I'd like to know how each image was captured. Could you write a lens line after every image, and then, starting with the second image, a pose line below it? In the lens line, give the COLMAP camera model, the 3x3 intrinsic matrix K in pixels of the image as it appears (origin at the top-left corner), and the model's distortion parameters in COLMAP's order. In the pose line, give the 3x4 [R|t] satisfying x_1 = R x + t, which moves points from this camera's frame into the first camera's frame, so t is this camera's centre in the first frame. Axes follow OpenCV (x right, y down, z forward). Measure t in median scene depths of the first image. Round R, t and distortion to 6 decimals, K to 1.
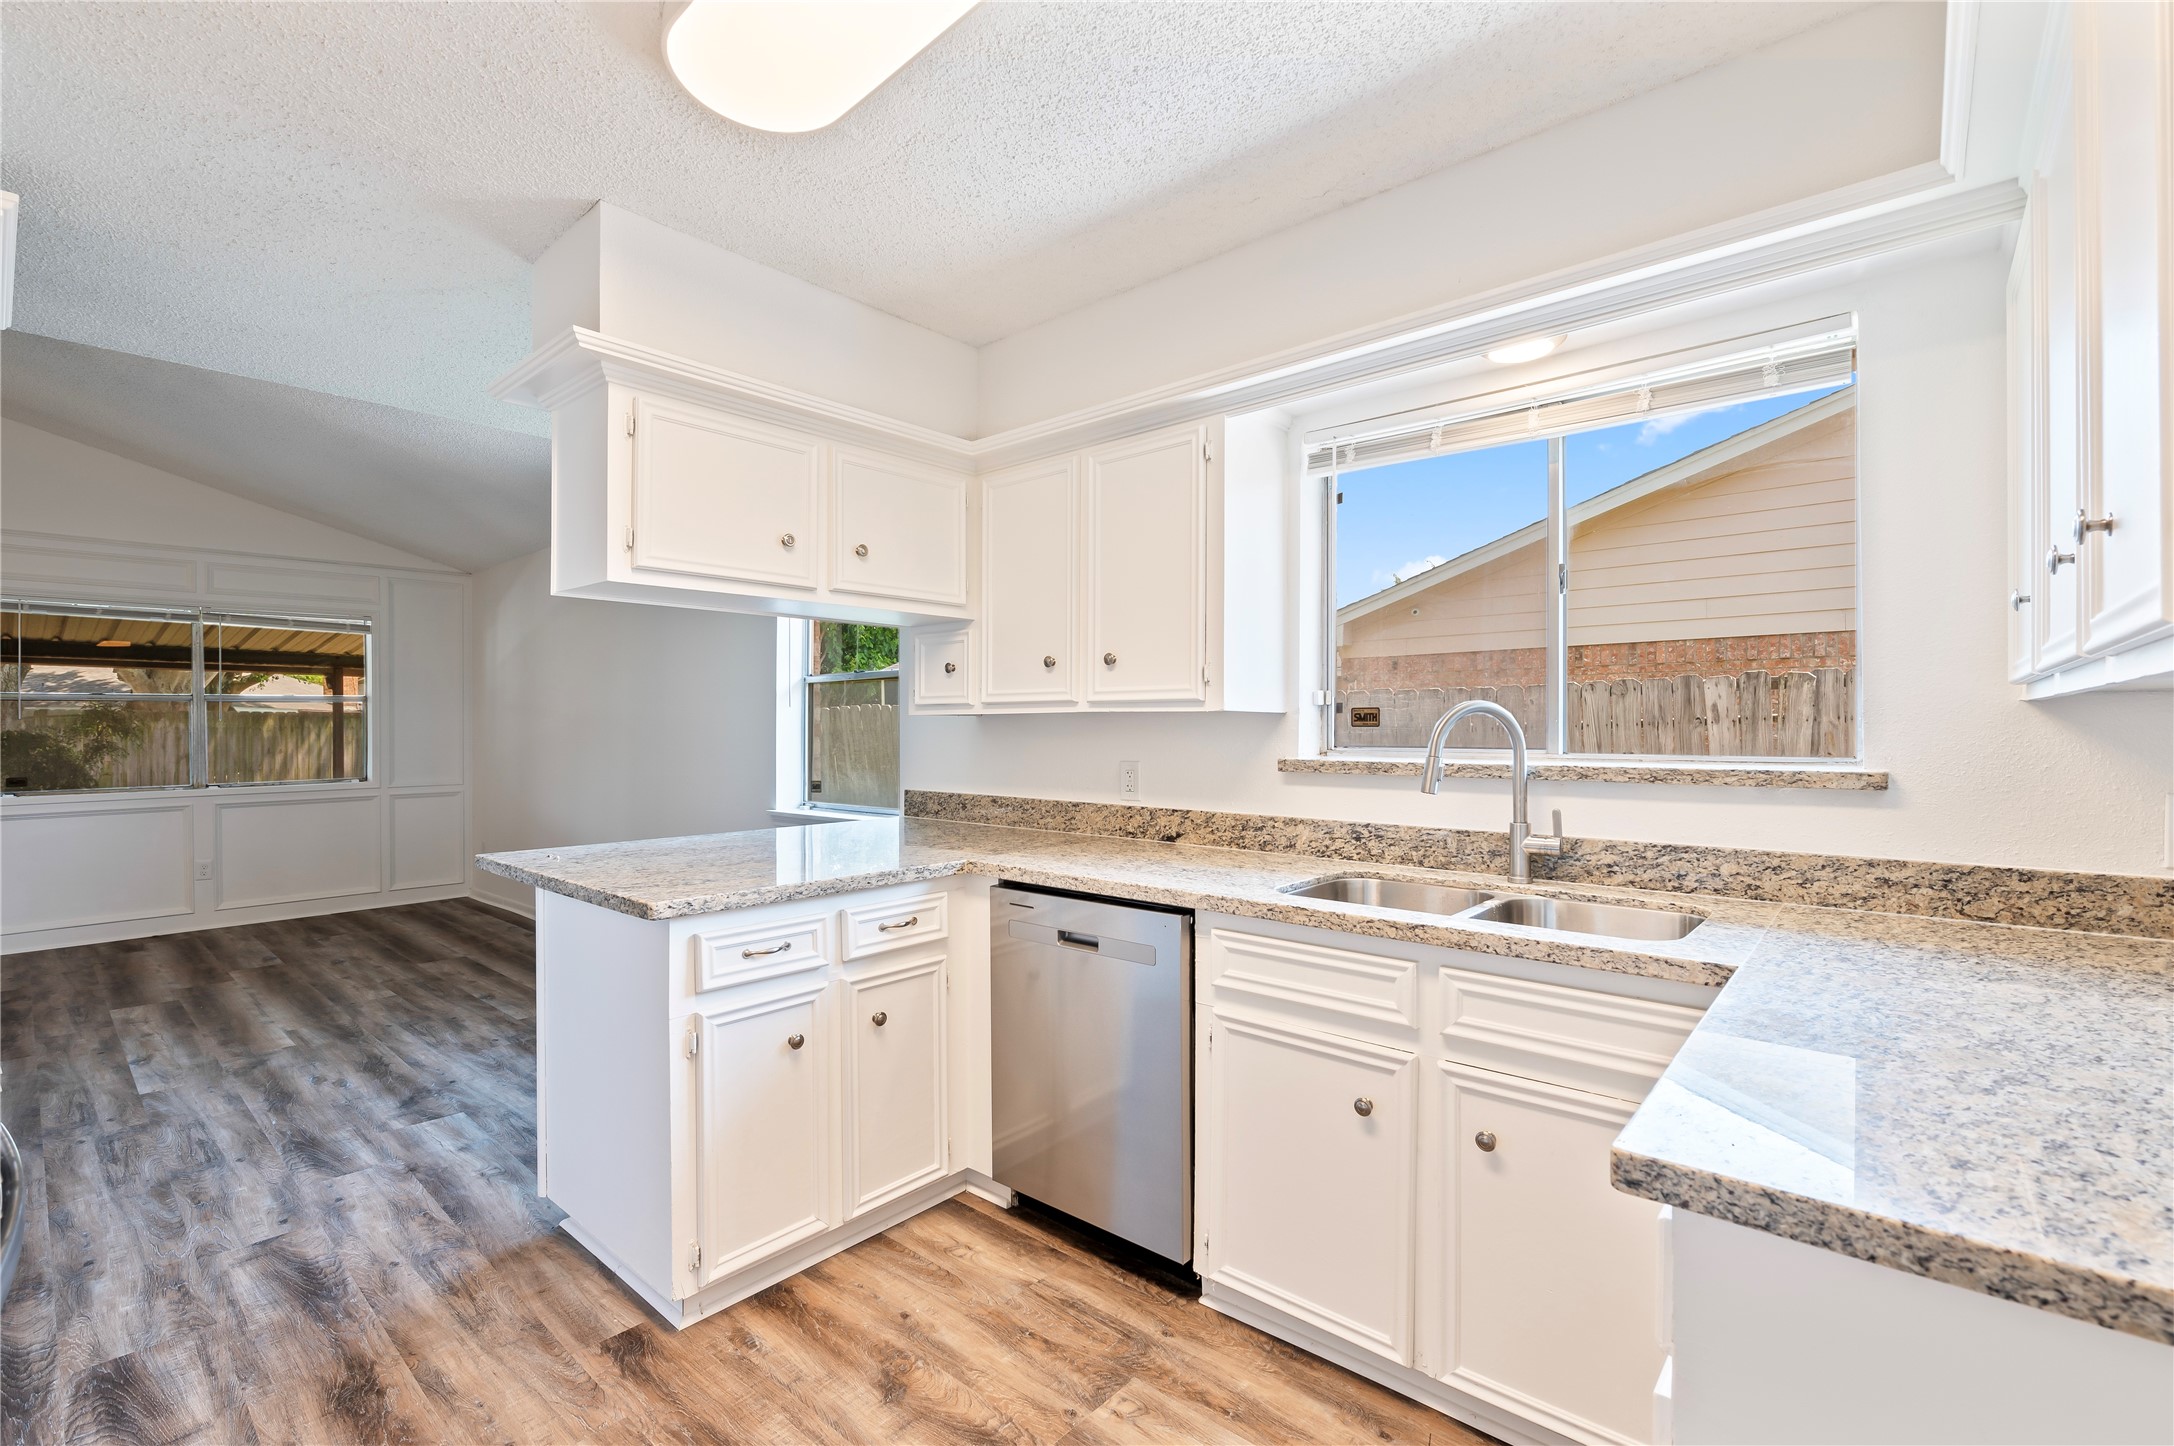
lens RADIAL K [[947.9, 0, 1089.0], [0, 947.9, 720.4], [0, 0, 1]] dist [-0.001913, -0.000137]
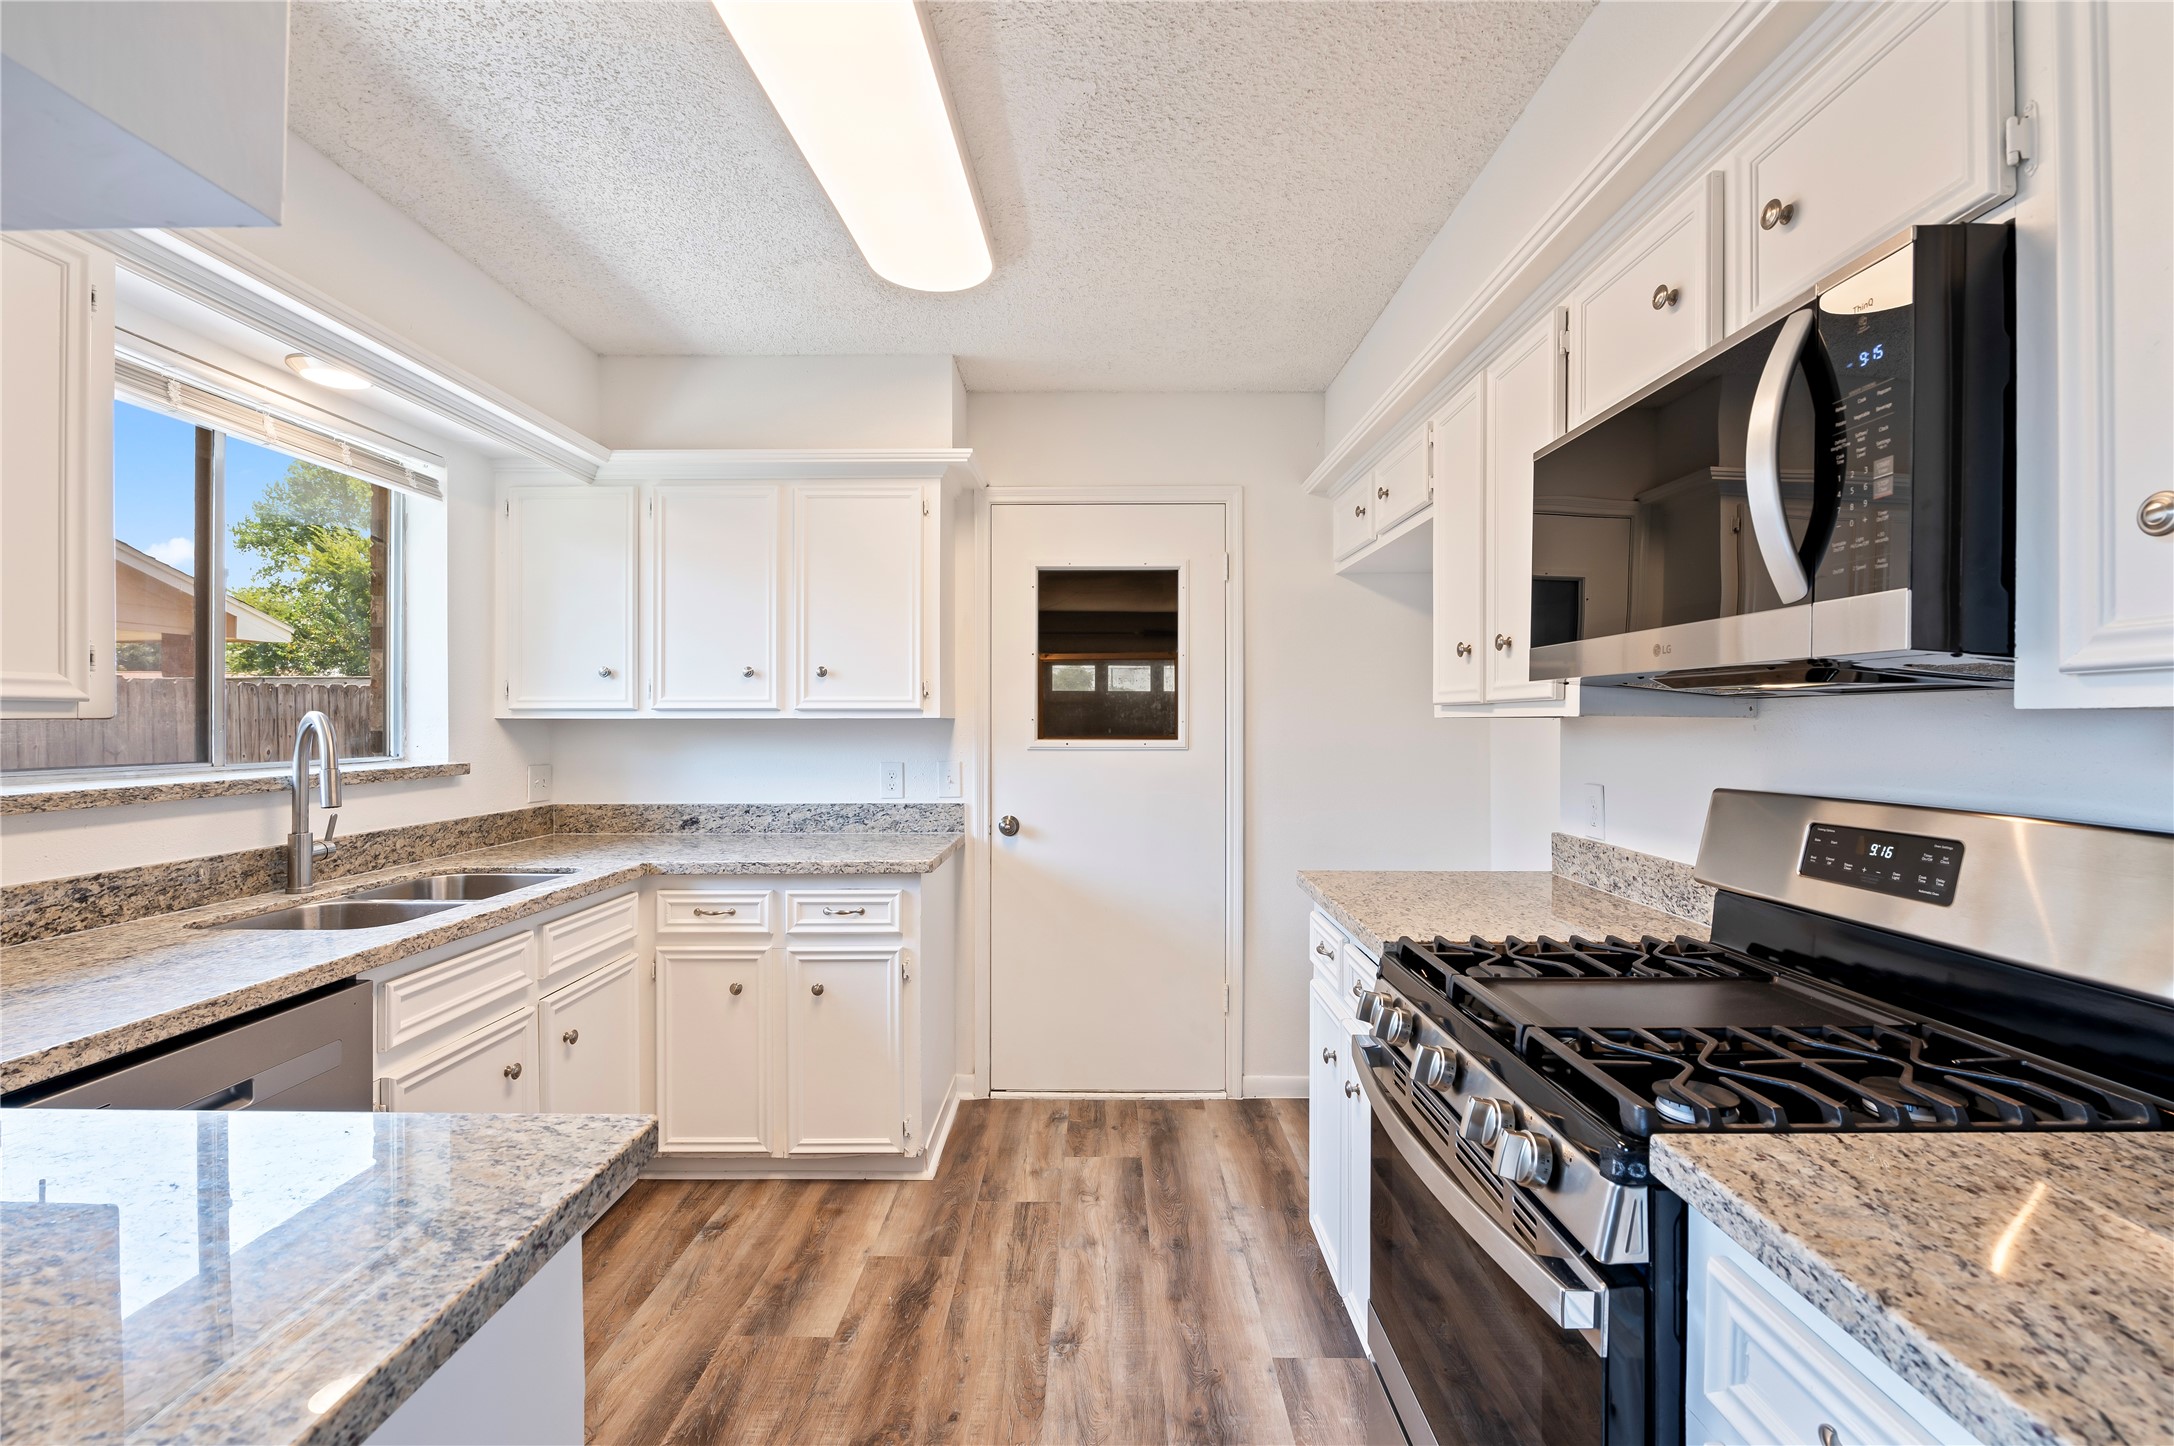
lens RADIAL K [[947.9, 0, 1088.5], [0, 947.9, 724.8], [0, 0, 1]] dist [-0.001913, -0.000137]
pose [[-0.649728, 0.002321, 0.760163, -0.851932], [0.001382, 0.999997, -0.001873, -0.003794], [-0.760165, -0.000166, -0.649730, 1.015113]]
